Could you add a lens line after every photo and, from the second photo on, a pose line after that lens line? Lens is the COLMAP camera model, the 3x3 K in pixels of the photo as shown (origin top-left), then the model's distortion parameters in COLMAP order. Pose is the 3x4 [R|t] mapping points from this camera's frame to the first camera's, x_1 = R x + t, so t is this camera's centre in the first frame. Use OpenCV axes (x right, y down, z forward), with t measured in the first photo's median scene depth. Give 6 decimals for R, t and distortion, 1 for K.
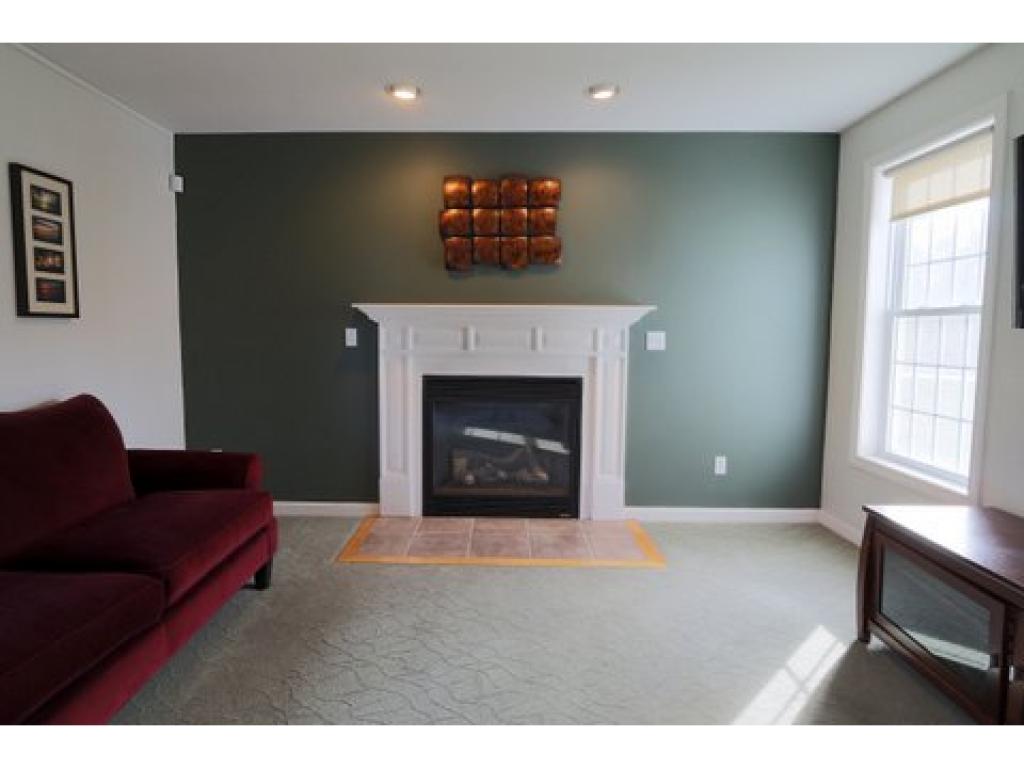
lens RADIAL K [[552.9, 0, 497.9], [0, 552.9, 370.4], [0, 0, 1]] dist [-0.001645, 0.002016]
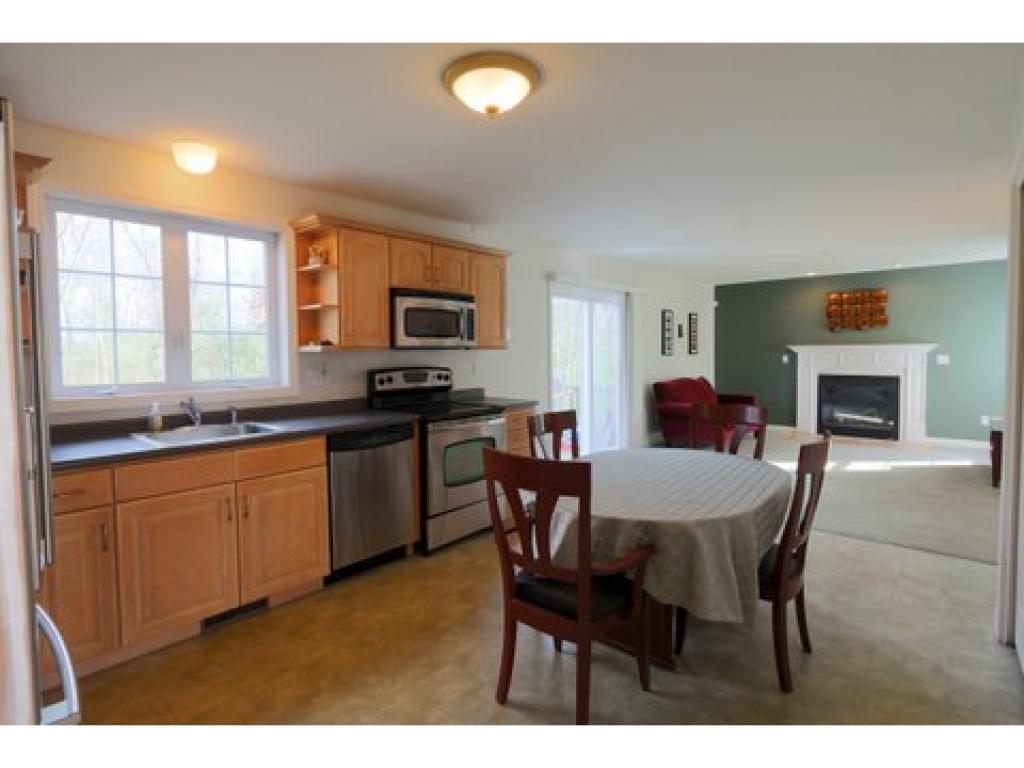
lens RADIAL K [[532.4, 0, 472.8], [0, 532.4, 369.5], [0, 0, 1]] dist [-0.020999, -0.001451]
pose [[0.748923, 0.006352, -0.662627, 0.265315], [-0.030598, 0.999219, -0.025003, 0.092606], [0.661950, 0.039000, 0.748532, -1.749440]]
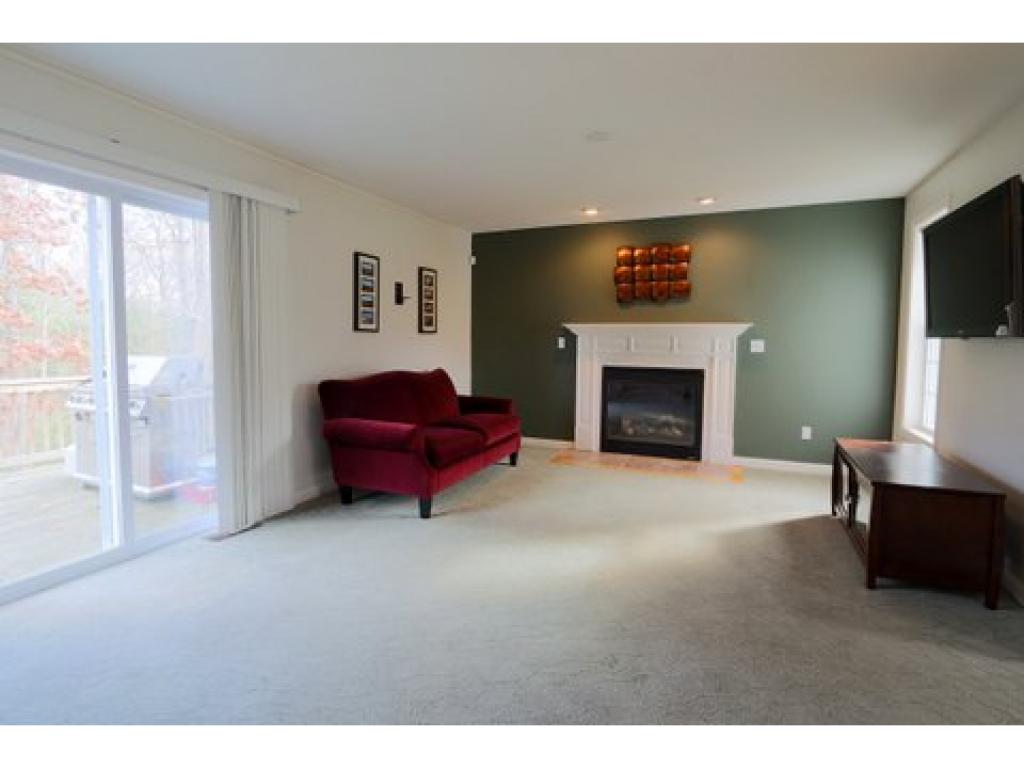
lens RADIAL K [[532.4, 0, 490.4], [0, 532.4, 374.4], [0, 0, 1]] dist [-0.020999, -0.001451]
pose [[0.916409, 0.025249, -0.399446, 0.199215], [-0.030330, 0.999519, -0.006405, 0.054699], [0.399092, 0.017984, 0.916735, -0.613101]]
